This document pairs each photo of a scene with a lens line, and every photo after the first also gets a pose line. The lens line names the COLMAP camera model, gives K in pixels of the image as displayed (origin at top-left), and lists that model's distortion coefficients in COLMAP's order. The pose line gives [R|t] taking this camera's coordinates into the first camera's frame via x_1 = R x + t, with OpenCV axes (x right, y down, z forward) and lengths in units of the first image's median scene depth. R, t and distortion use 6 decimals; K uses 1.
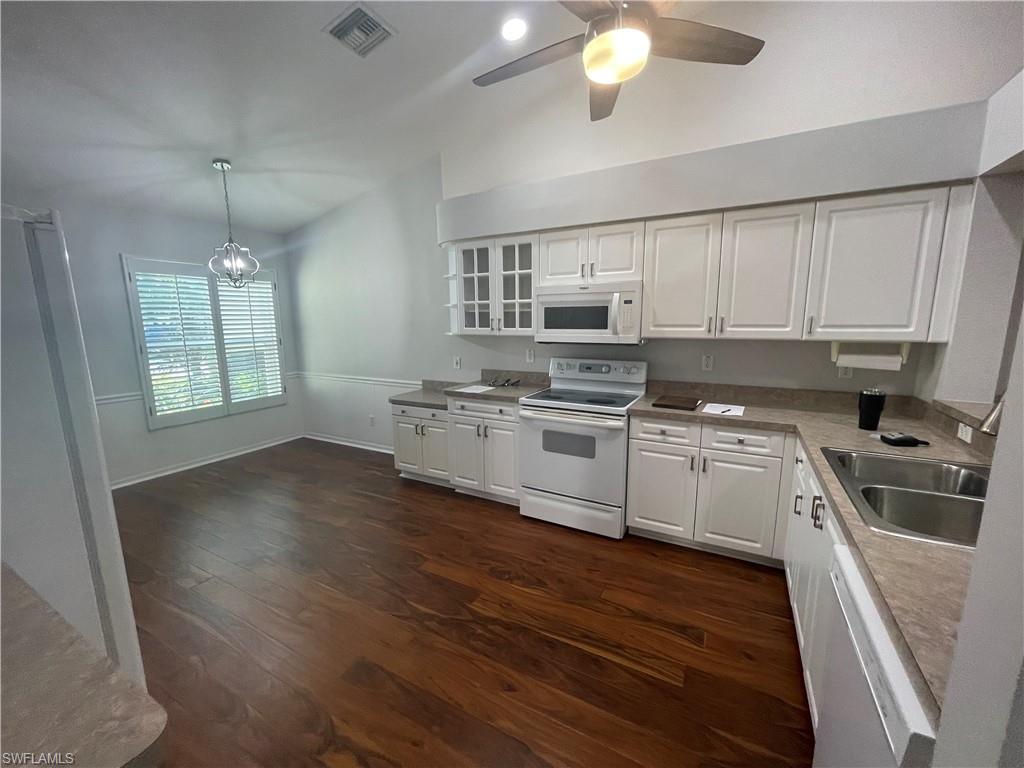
lens RADIAL K [[414.6, 0, 506.6], [0, 414.6, 386.9], [0, 0, 1]] dist [-0.002707, 0.000836]
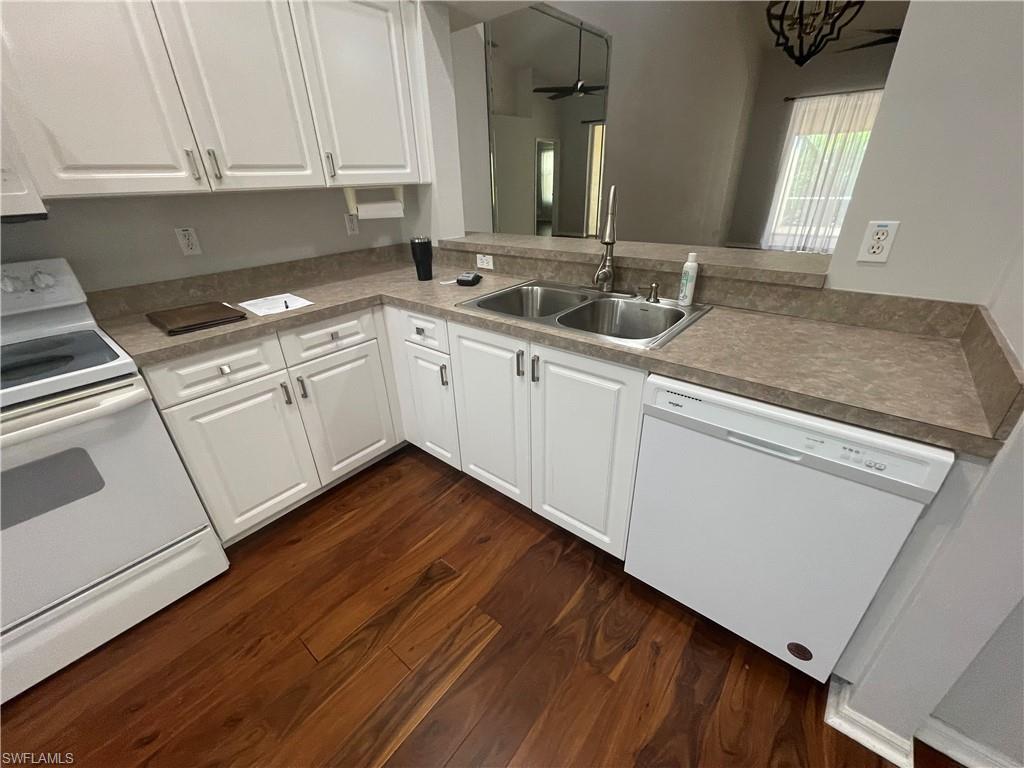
lens RADIAL K [[414.6, 0, 509.5], [0, 414.6, 384.7], [0, 0, 1]] dist [-0.002707, 0.000836]
pose [[0.182483, -0.437042, 0.880735, -0.054174], [0.190766, 0.894492, 0.404343, -0.025066], [-0.964525, 0.094229, 0.246602, 0.416426]]
